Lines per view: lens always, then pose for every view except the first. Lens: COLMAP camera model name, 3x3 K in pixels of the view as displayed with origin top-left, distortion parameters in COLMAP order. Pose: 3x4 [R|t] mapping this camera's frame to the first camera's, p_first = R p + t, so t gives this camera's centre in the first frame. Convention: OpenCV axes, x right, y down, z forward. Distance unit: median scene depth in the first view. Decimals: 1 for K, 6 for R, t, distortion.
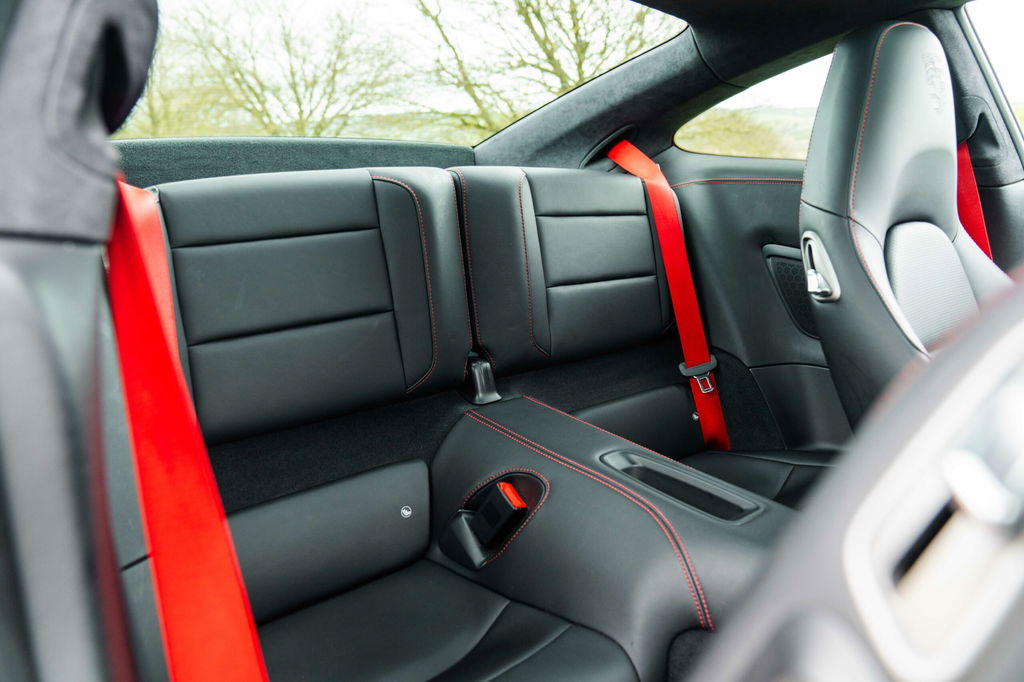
lens RADIAL K [[794.7, 0, 512.5], [0, 794.7, 339.9], [0, 0, 1]] dist [0.007131, 0.003628]
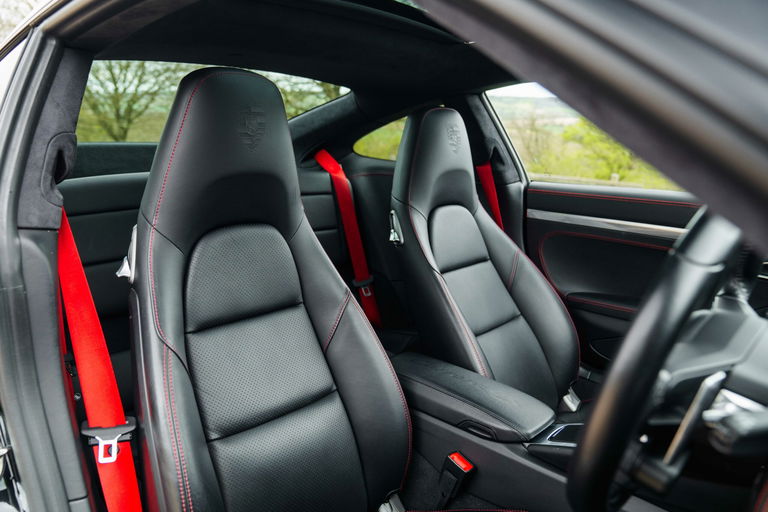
lens RADIAL K [[633.9, 0, 384.1], [0, 633.9, 253.5], [0, 0, 1]] dist [0.014220, 0.018077]
pose [[0.990049, -0.002442, 0.140702, 0.082122], [0.005888, 0.999693, -0.024081, 0.006301], [-0.140600, 0.024670, 0.989759, -0.369288]]
